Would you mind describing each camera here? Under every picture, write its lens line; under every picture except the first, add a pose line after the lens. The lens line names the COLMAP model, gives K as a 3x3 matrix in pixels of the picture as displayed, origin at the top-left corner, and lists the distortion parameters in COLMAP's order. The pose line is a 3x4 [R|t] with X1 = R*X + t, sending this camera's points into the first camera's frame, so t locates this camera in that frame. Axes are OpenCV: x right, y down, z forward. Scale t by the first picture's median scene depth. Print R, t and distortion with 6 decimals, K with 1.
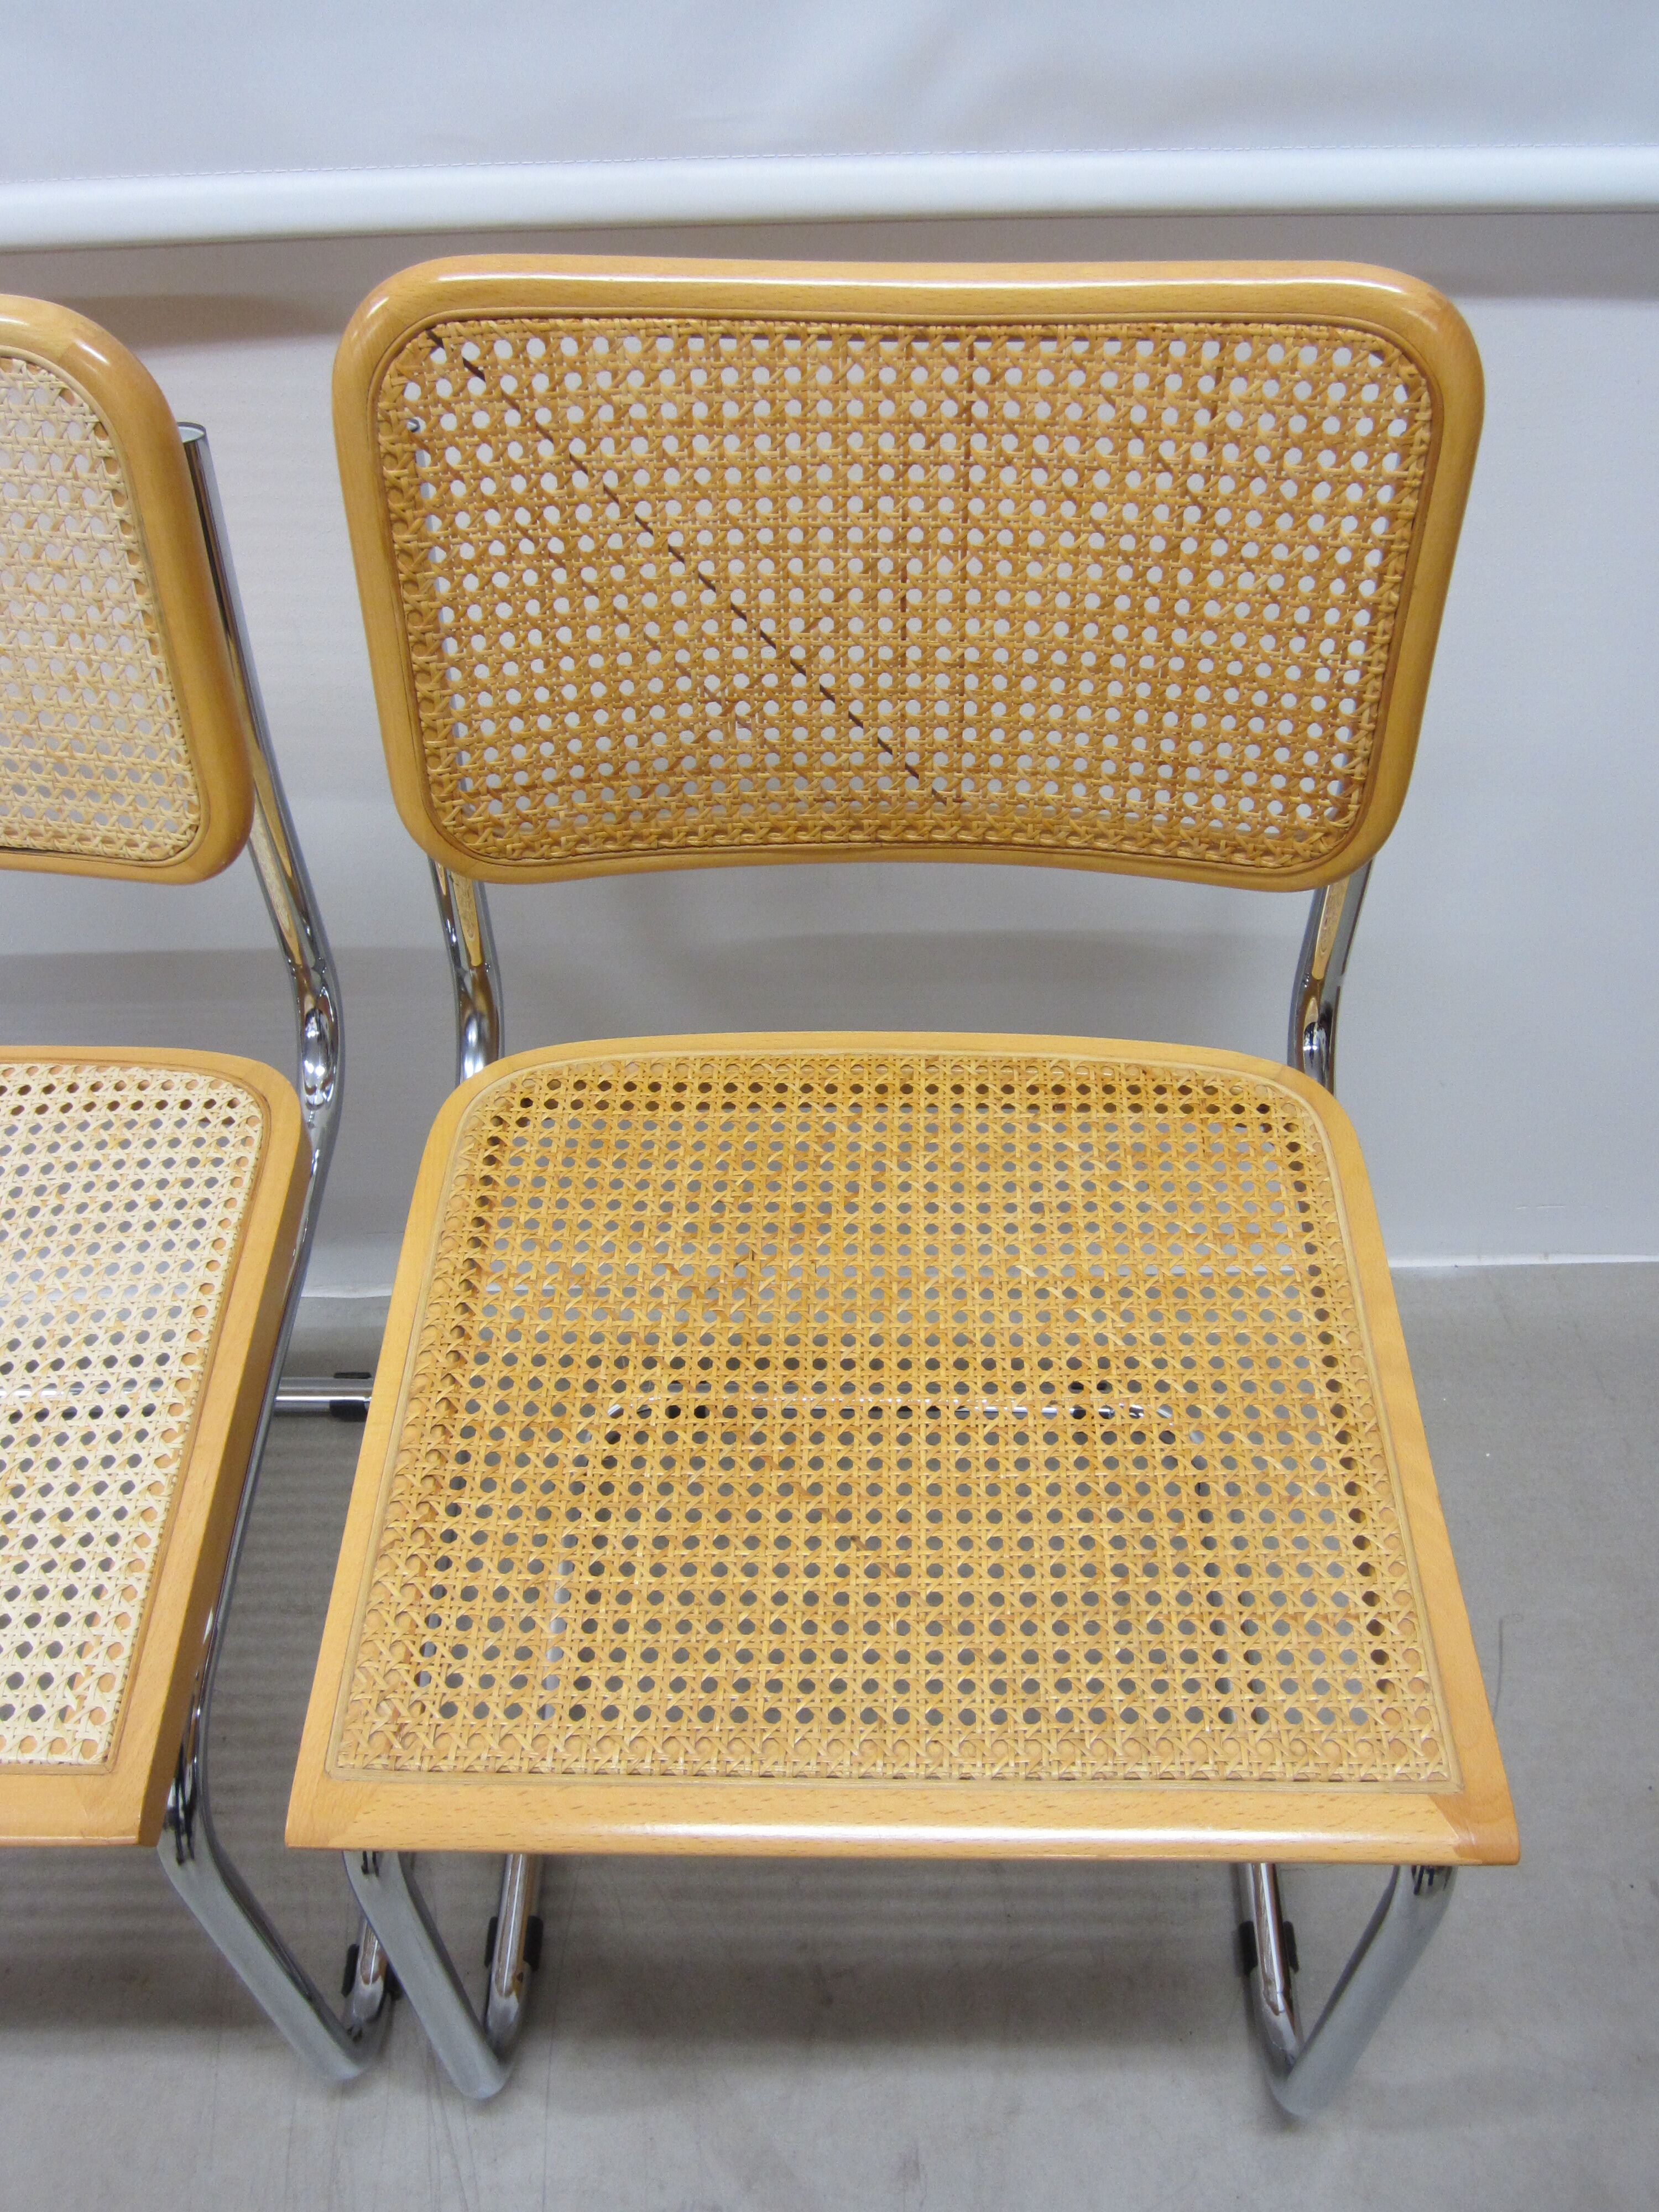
lens RADIAL K [[1924.7, 0, 831.3], [0, 1924.7, 1132.5], [0, 0, 1]] dist [-0.051605, 0.028863]
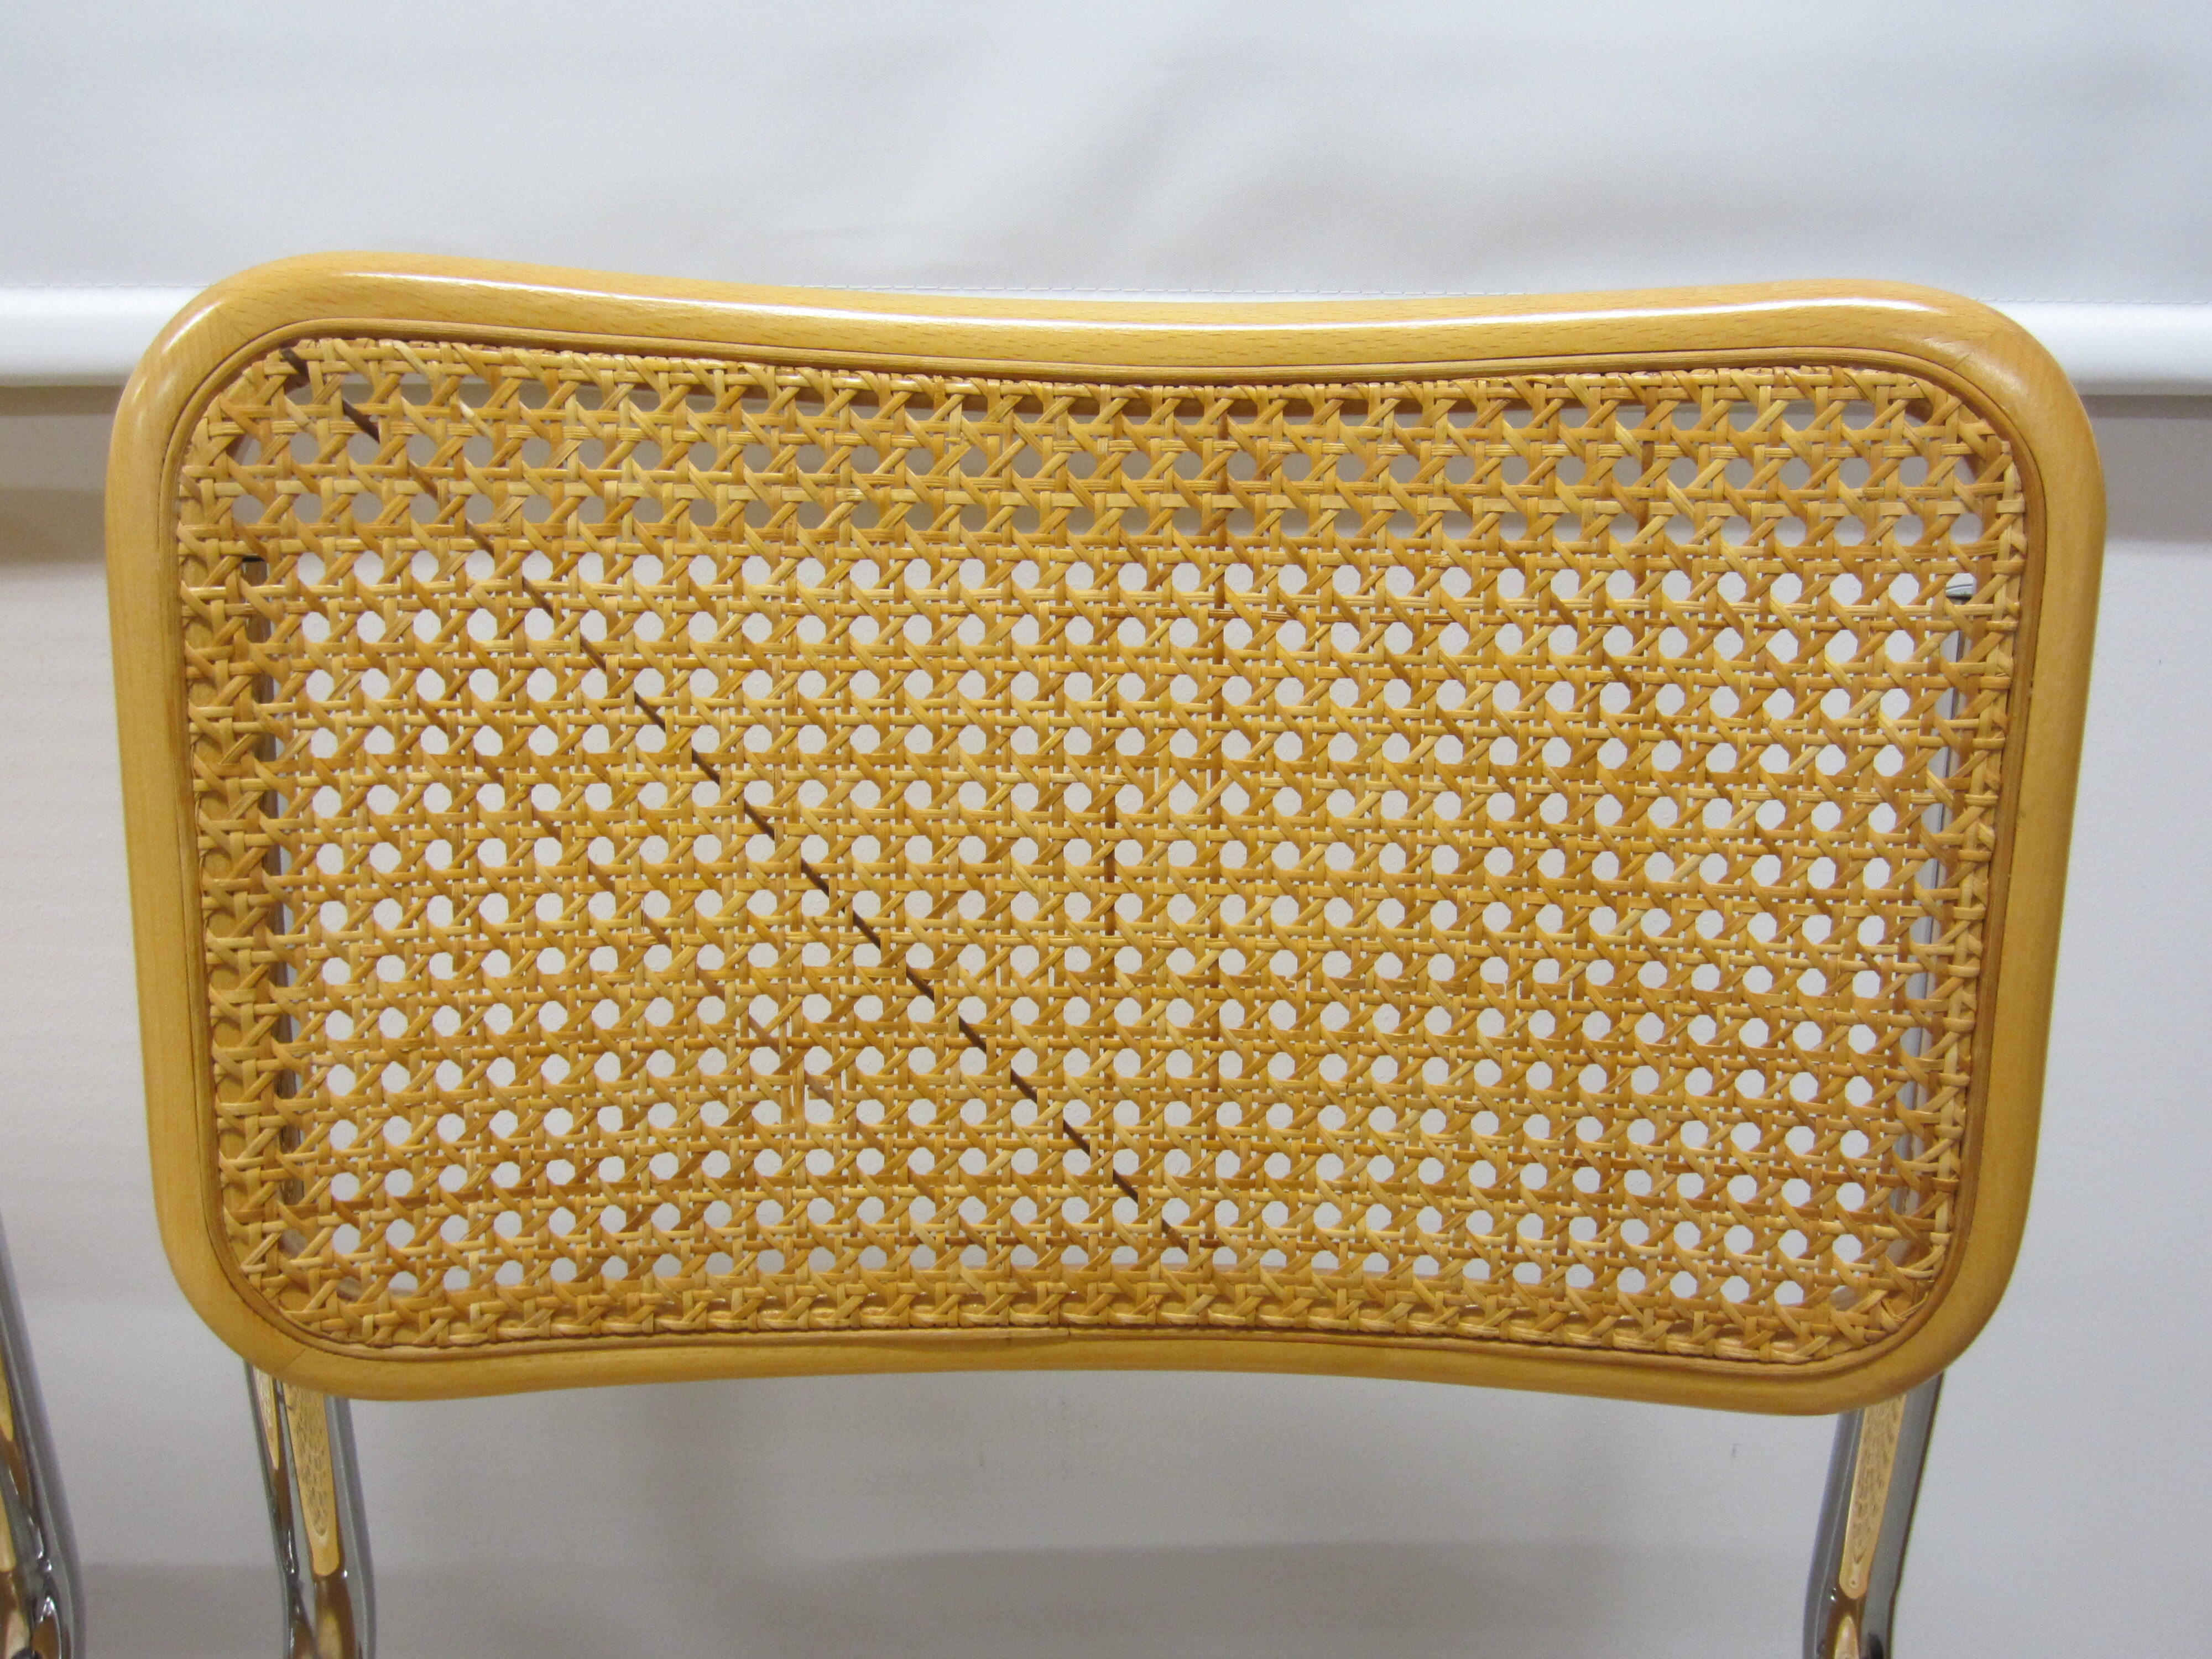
lens RADIAL K [[1924.7, 0, 1117.5], [0, 1924.7, 834.1], [0, 0, 1]] dist [-0.051605, 0.028863]
pose [[0.998980, 0.015408, 0.042452, 0.015699], [0.006968, 0.876160, -0.481971, -0.011958], [-0.044621, 0.481775, 0.875158, 0.496556]]
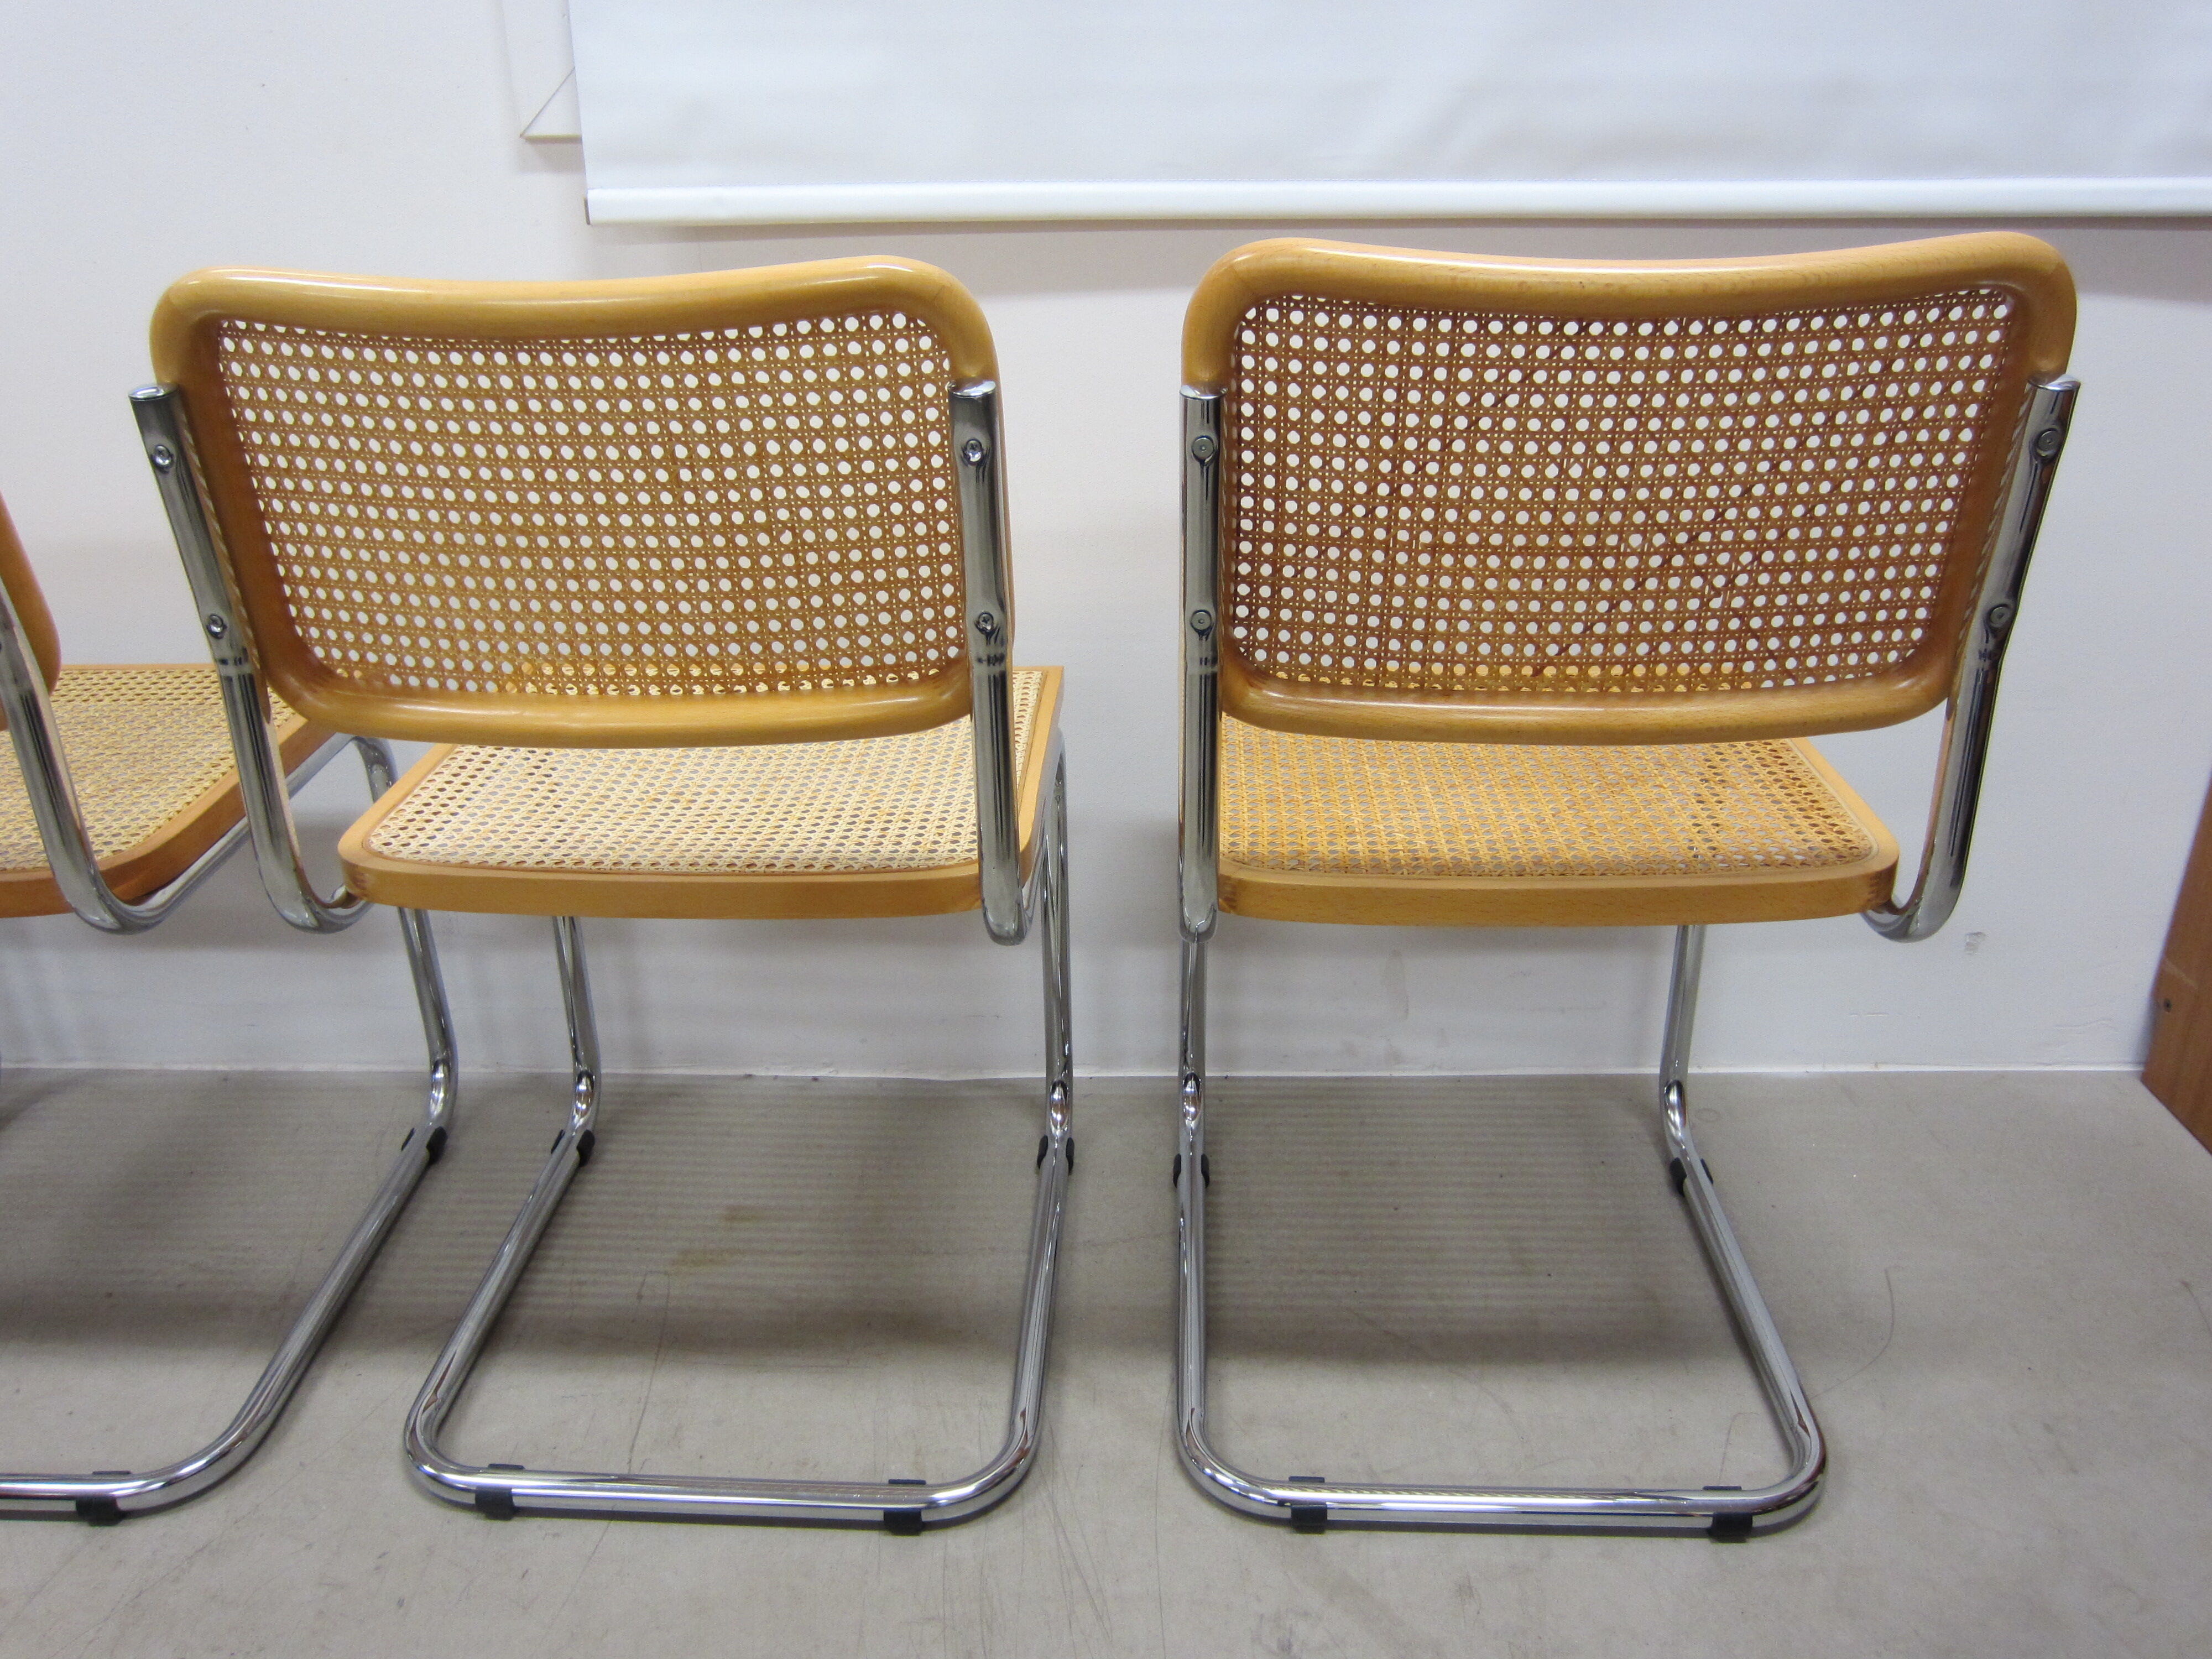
lens RADIAL K [[1736.4, 0, 1096.3], [0, 1736.4, 829.7], [0, 0, 1]] dist [-0.043474, 0.018736]
pose [[0.999448, 0.021245, -0.025546, -0.218788], [-0.029377, 0.924226, -0.380715, 0.654746], [0.015522, 0.381256, 0.924339, -0.241794]]
